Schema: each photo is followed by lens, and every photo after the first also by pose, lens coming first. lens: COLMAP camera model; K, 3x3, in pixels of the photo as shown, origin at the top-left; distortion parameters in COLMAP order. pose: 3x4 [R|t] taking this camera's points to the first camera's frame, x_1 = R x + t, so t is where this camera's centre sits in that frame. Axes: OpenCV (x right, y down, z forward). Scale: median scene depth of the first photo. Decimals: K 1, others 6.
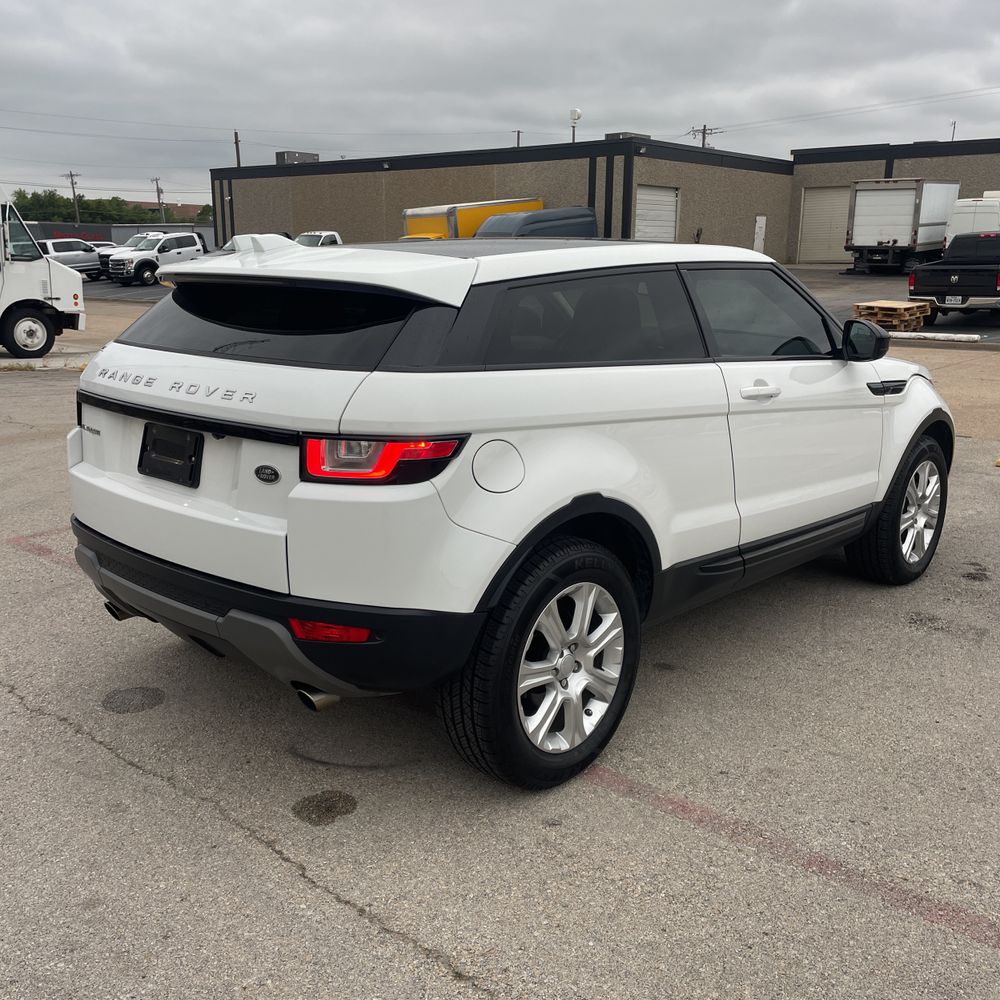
lens RADIAL K [[1012.1, 0, 500.0], [0, 1012.1, 500.0], [0, 0, 1]] dist [0.103035, -0.123539]
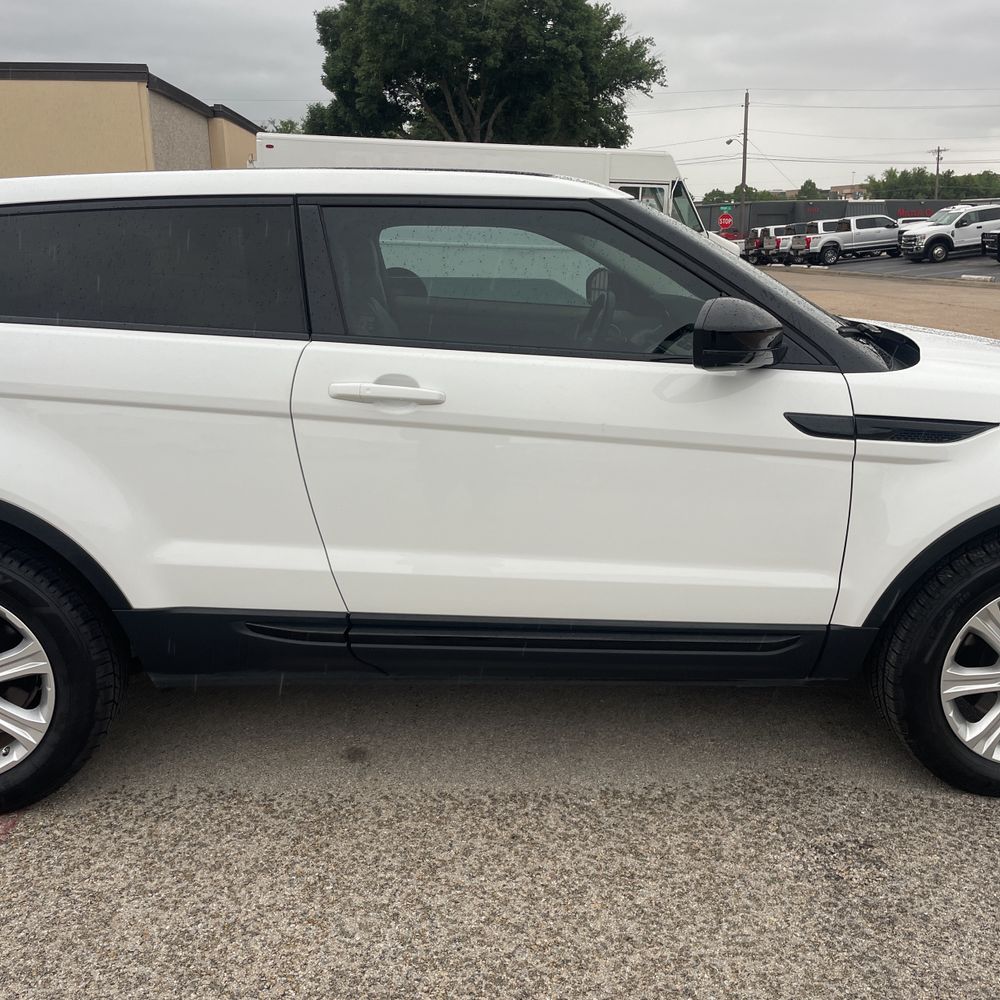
lens RADIAL K [[1010.8, 0, 503.1], [0, 1010.8, 503.5], [0, 0, 1]] dist [0.104807, -0.144095]
pose [[0.704908, 0.179860, -0.686116, 0.173657], [-0.163965, 0.982436, 0.089082, -0.023916], [0.690087, 0.049705, 0.722018, 0.130910]]
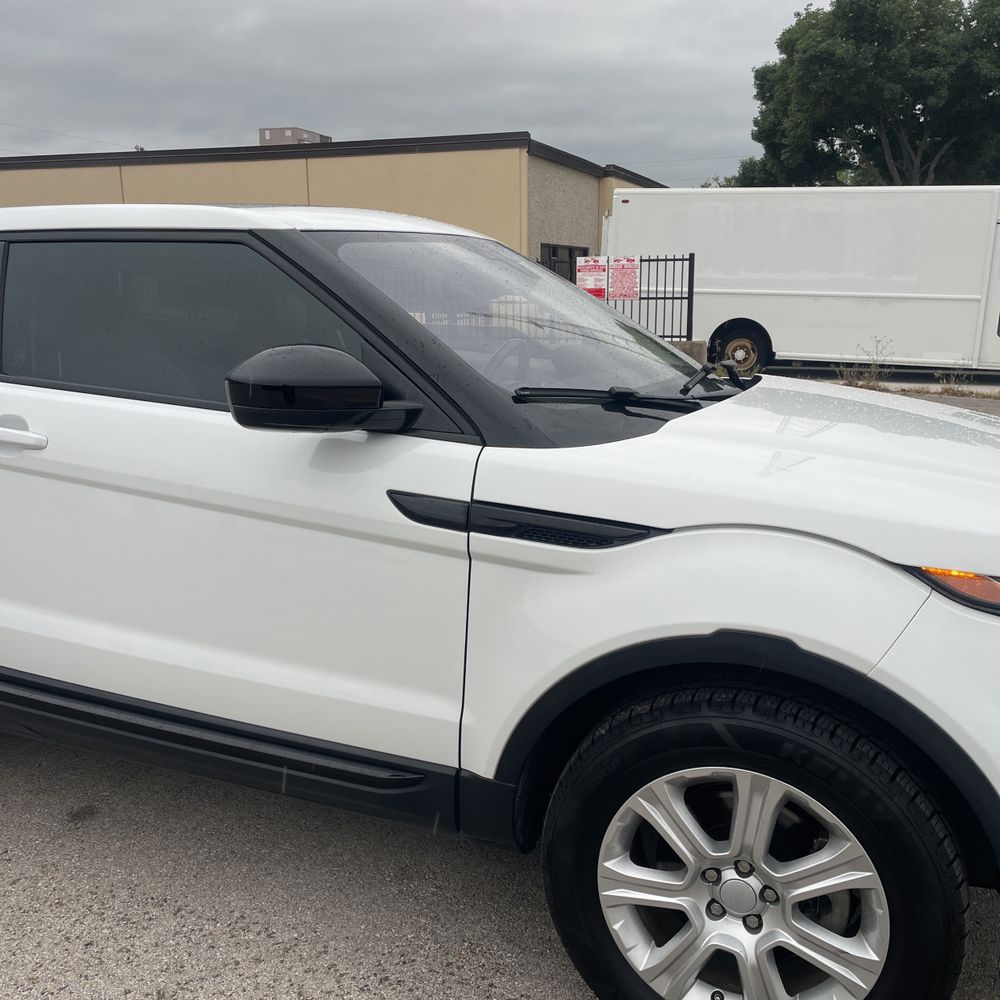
lens RADIAL K [[1008.5, 0, 504.5], [0, 1008.5, 496.0], [0, 0, 1]] dist [0.102141, -0.138248]
pose [[0.342845, 0.186846, -0.920623, 0.212490], [-0.216003, 0.969440, 0.116313, -0.046944], [0.914221, 0.158980, 0.372727, 0.237117]]
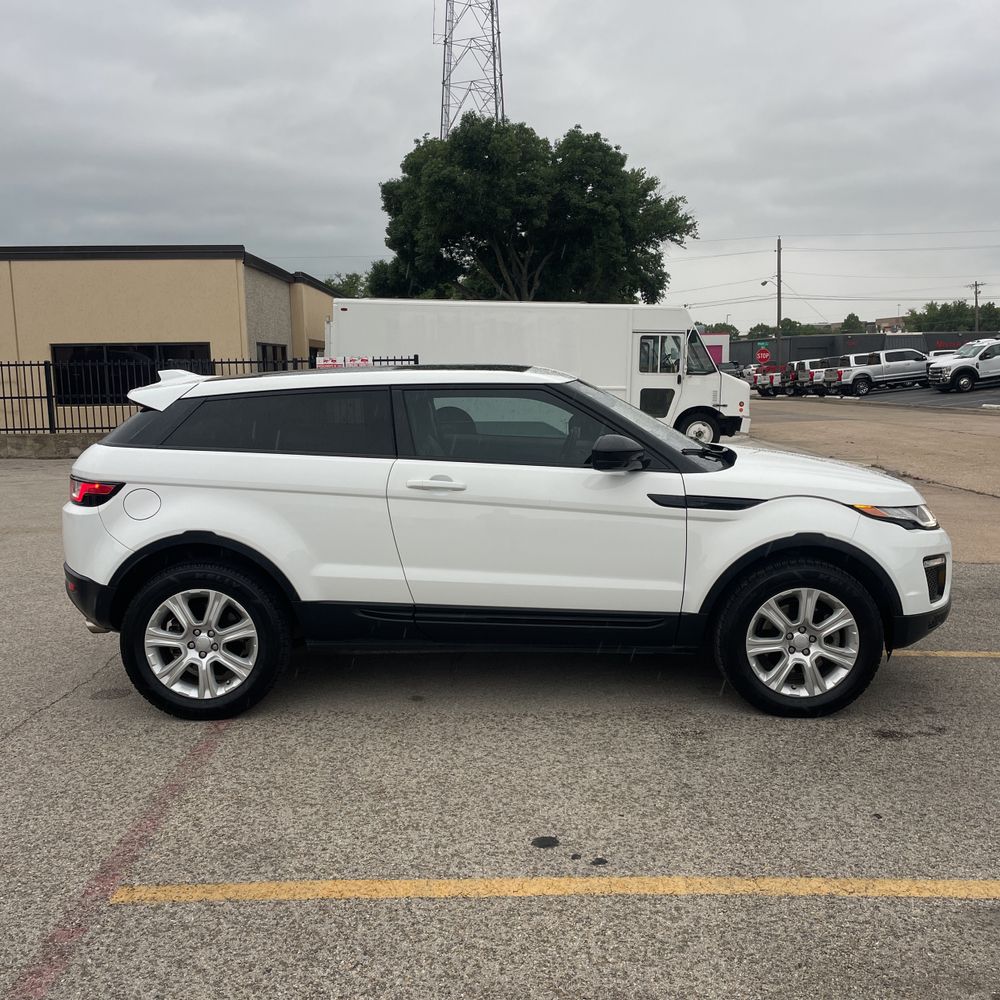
lens RADIAL K [[1012.1, 0, 500.0], [0, 1012.1, 500.0], [0, 0, 1]] dist [0.103035, -0.123539]
pose [[0.665532, 0.082976, -0.741742, 0.279593], [-0.156887, 0.987150, -0.030339, -0.013859], [0.729694, 0.136561, 0.669998, 0.049161]]
